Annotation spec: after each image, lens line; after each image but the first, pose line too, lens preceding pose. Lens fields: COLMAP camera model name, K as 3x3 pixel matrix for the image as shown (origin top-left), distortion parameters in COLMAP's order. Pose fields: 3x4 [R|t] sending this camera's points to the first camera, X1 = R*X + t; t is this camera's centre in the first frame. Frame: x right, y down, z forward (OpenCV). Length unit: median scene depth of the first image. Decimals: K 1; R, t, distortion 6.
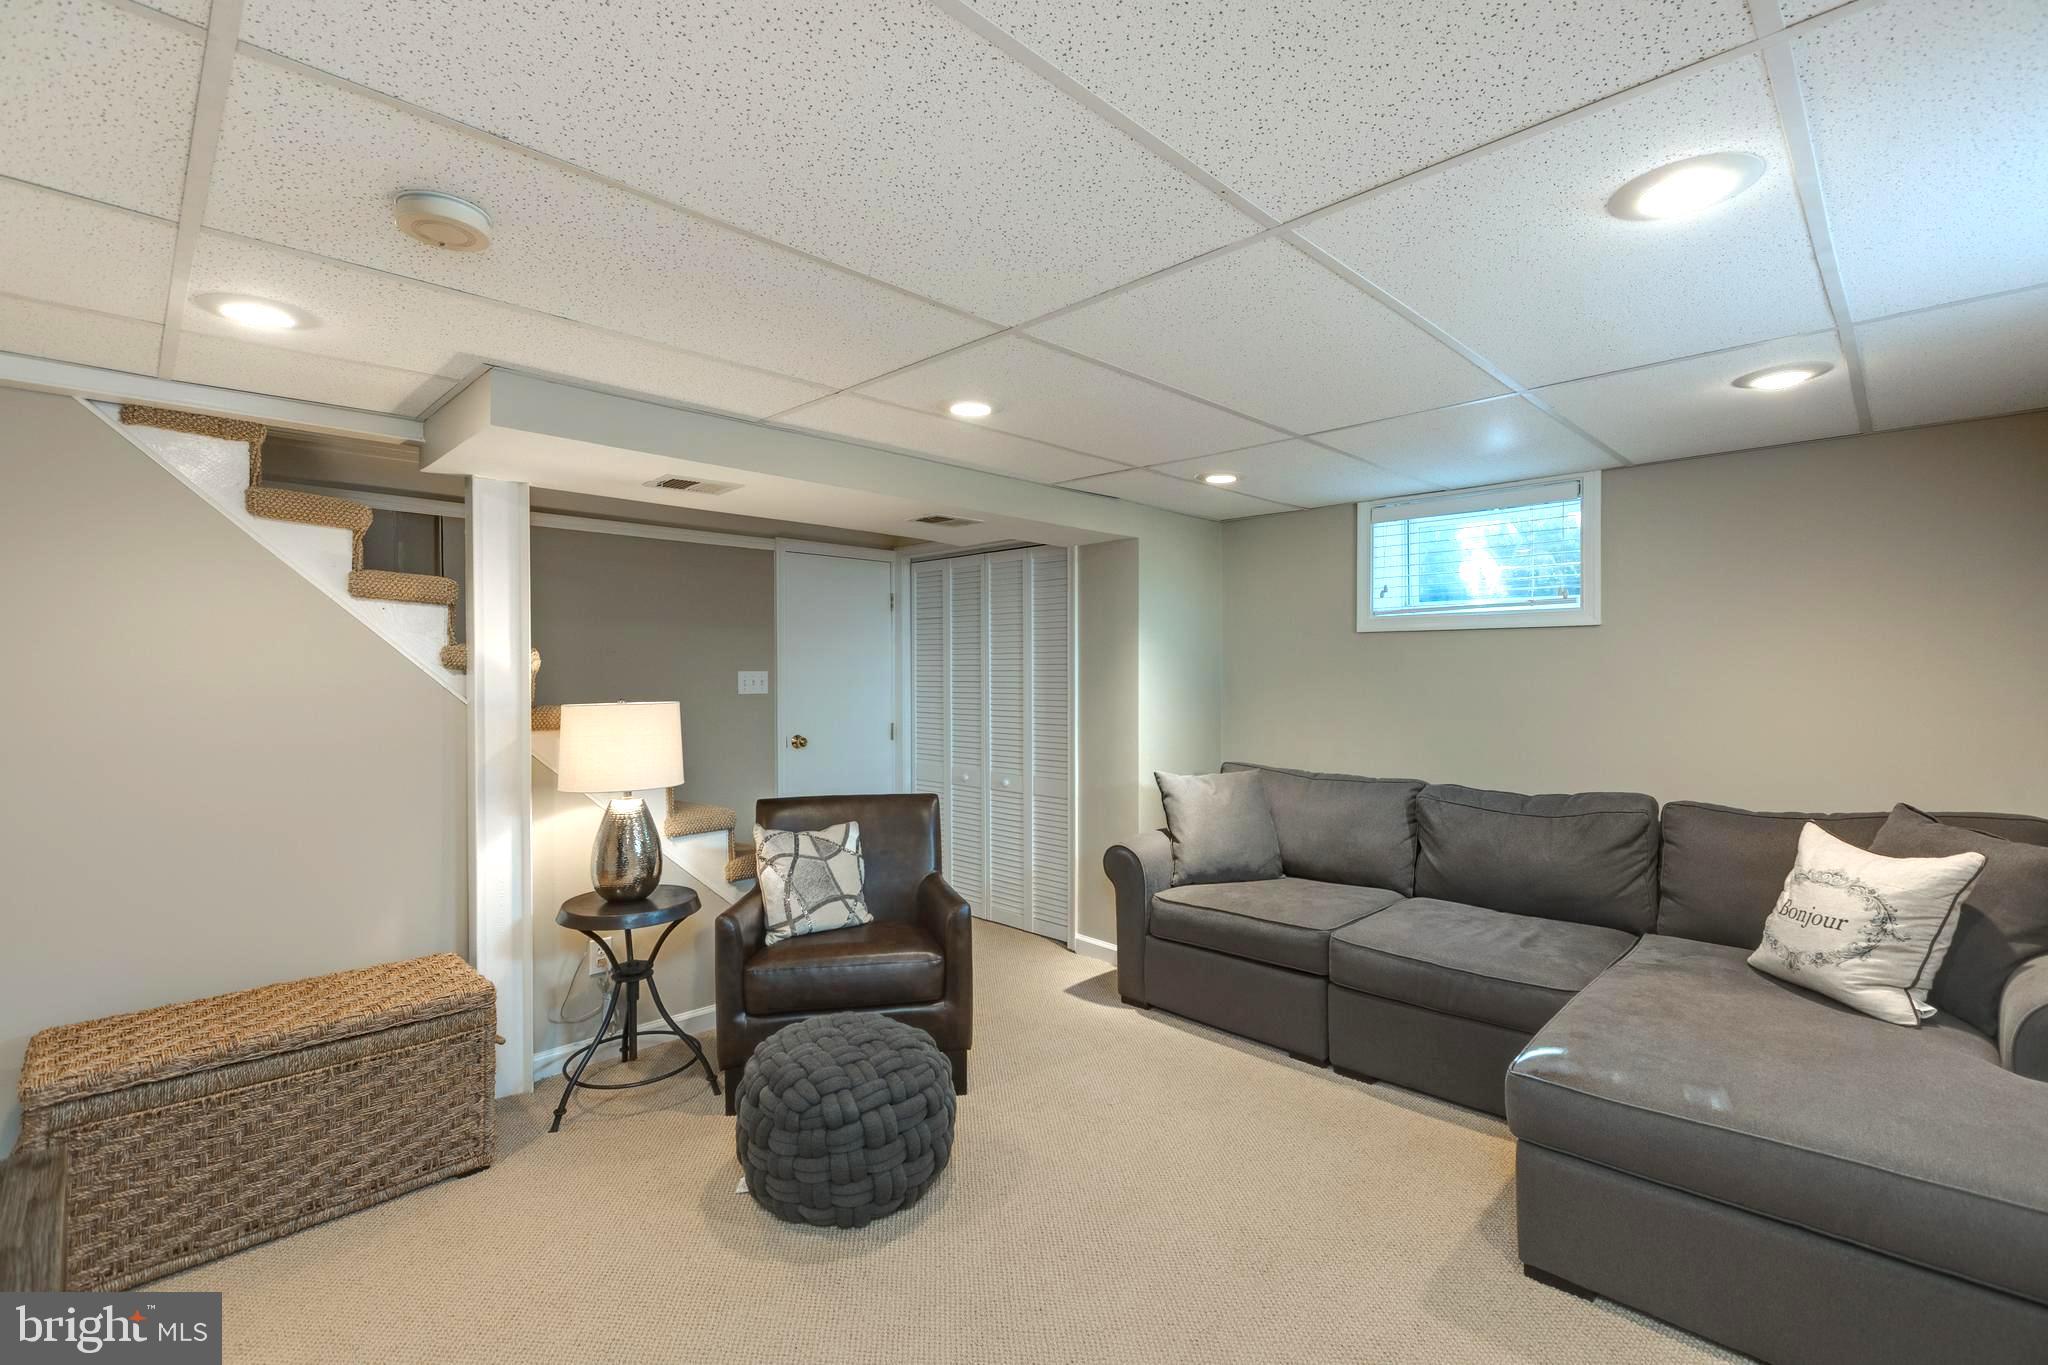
lens RADIAL K [[911.2, 0, 1027.5], [0, 911.2, 678.7], [0, 0, 1]] dist [-0.000992, 0.000317]
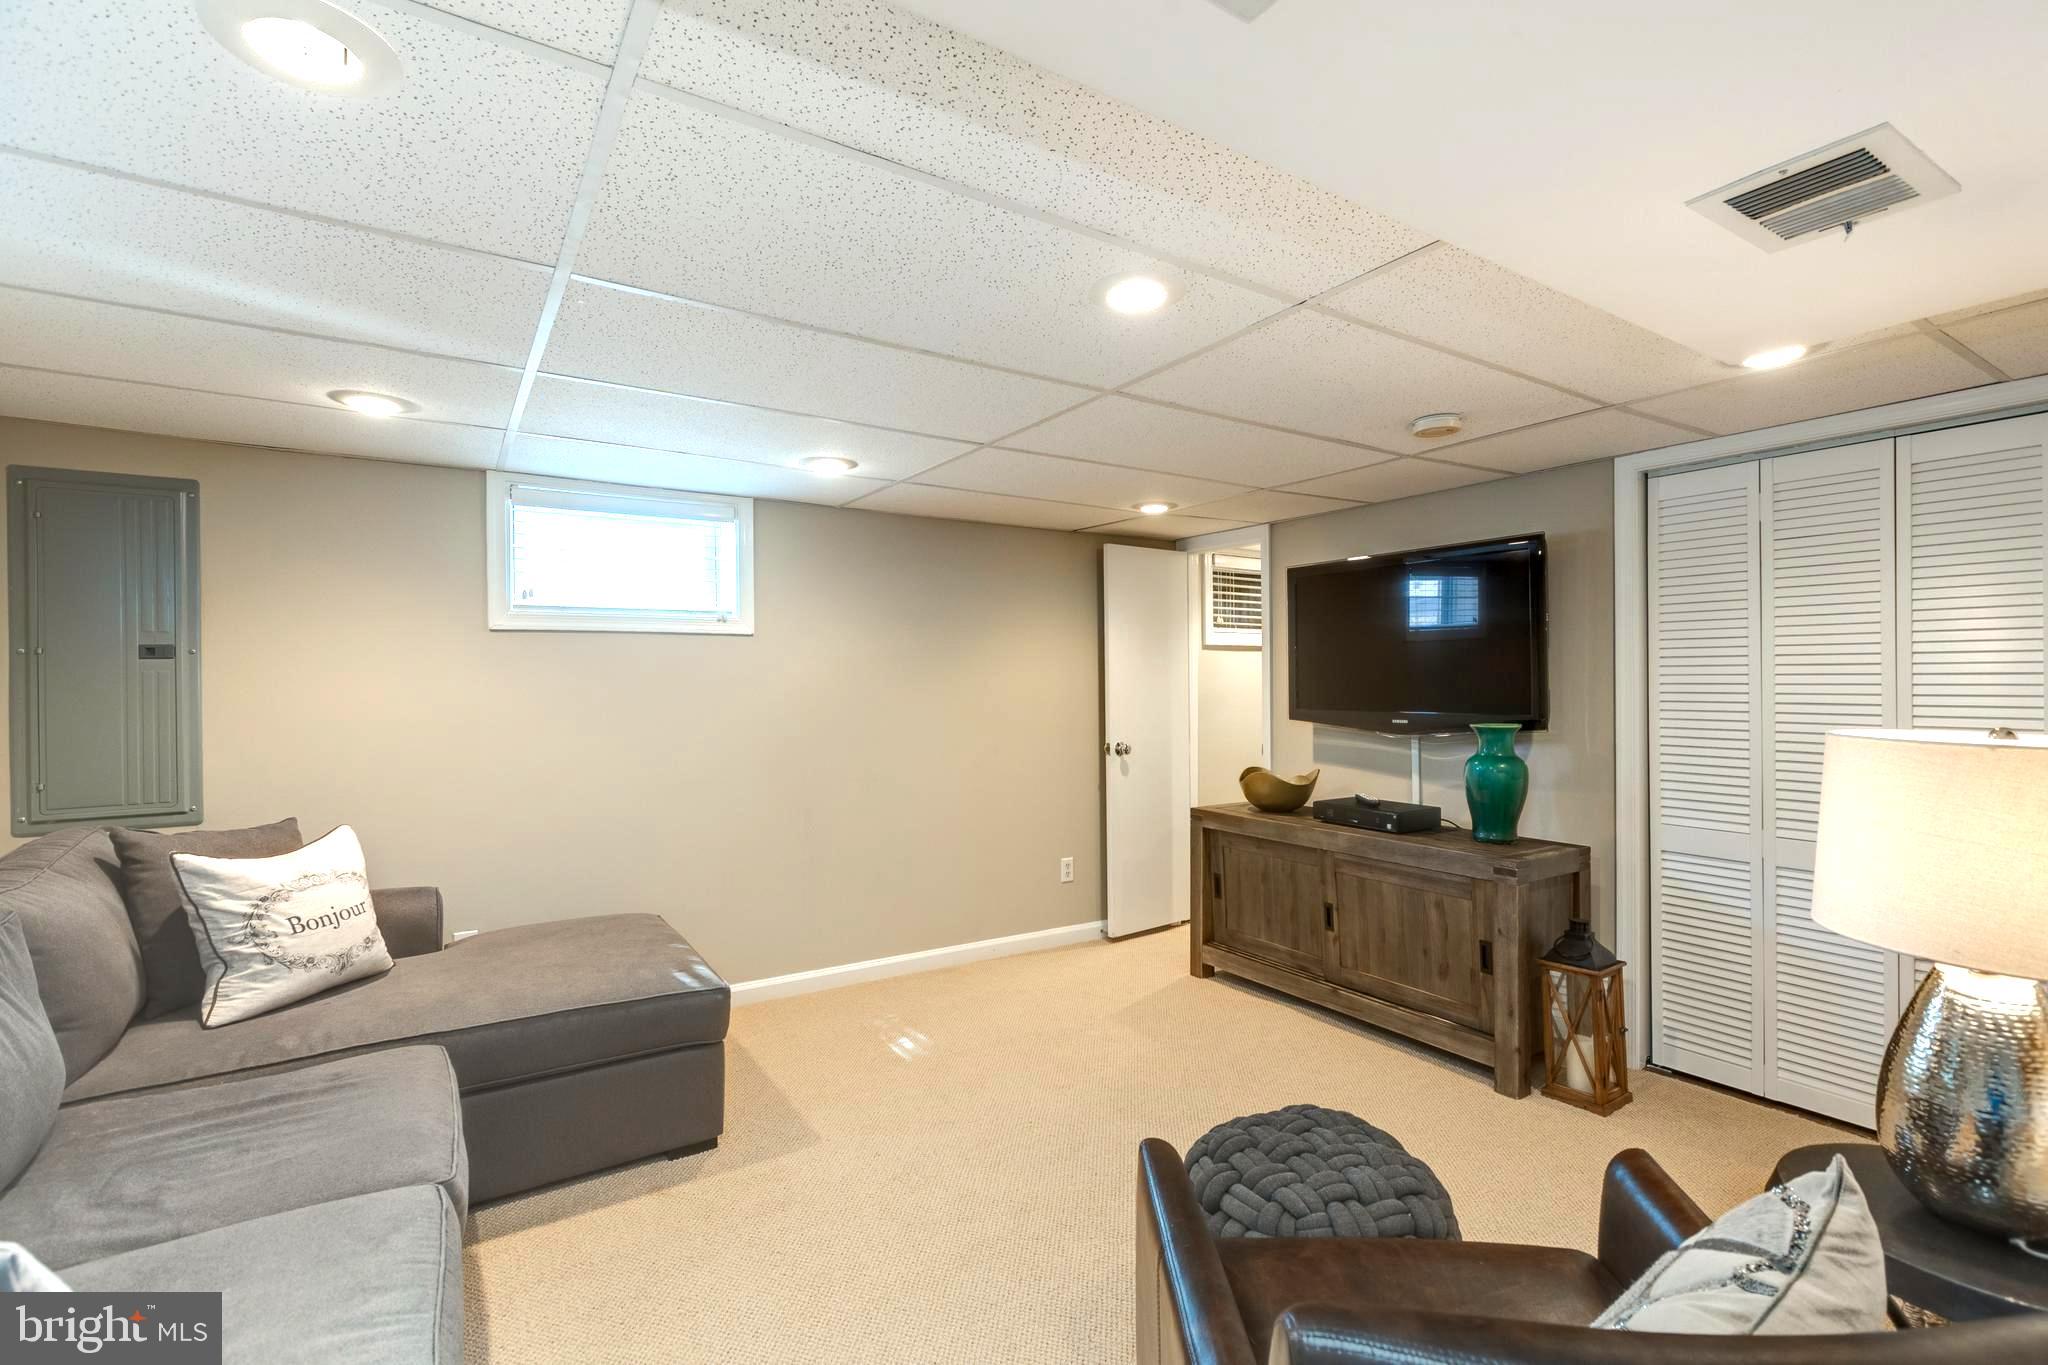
lens RADIAL K [[911.2, 0, 1024.0], [0, 911.2, 678.2], [0, 0, 1]] dist [-0.000992, 0.000317]
pose [[-0.976996, 0.009810, 0.213033, -0.104313], [0.010850, 0.999934, 0.003711, -0.004666], [-0.212983, 0.005937, -0.977038, 1.433089]]
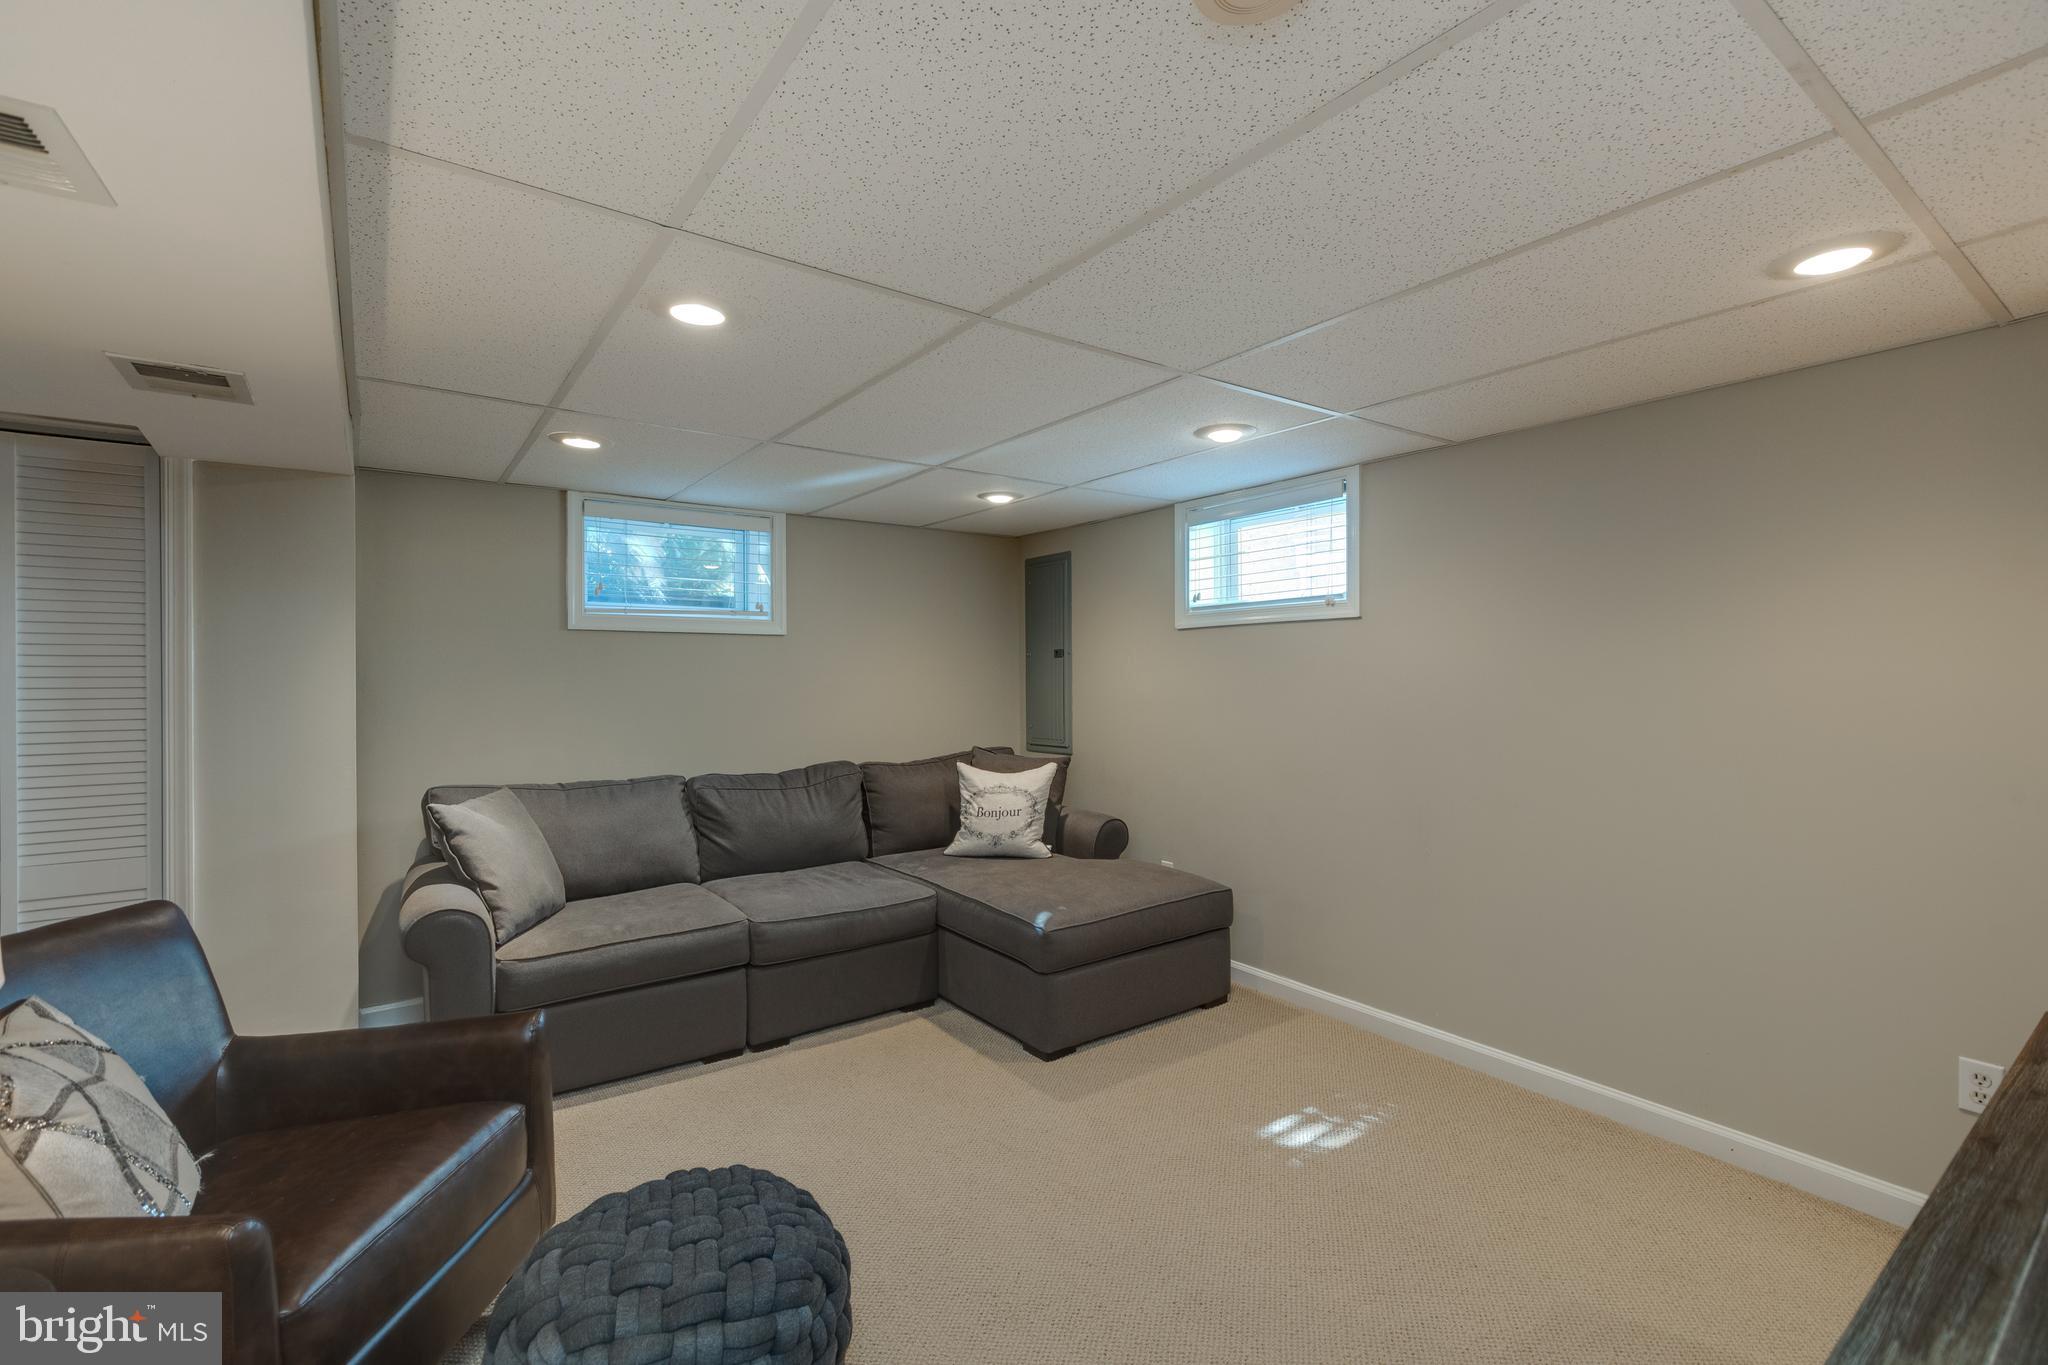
lens RADIAL K [[911.2, 0, 1029.8], [0, 911.2, 684.1], [0, 0, 1]] dist [-0.000992, 0.000317]
pose [[0.162562, -0.007472, 0.986670, -0.641496], [0.011612, 0.999917, 0.005659, 0.006780], [-0.986630, 0.010537, 0.162635, 0.513191]]
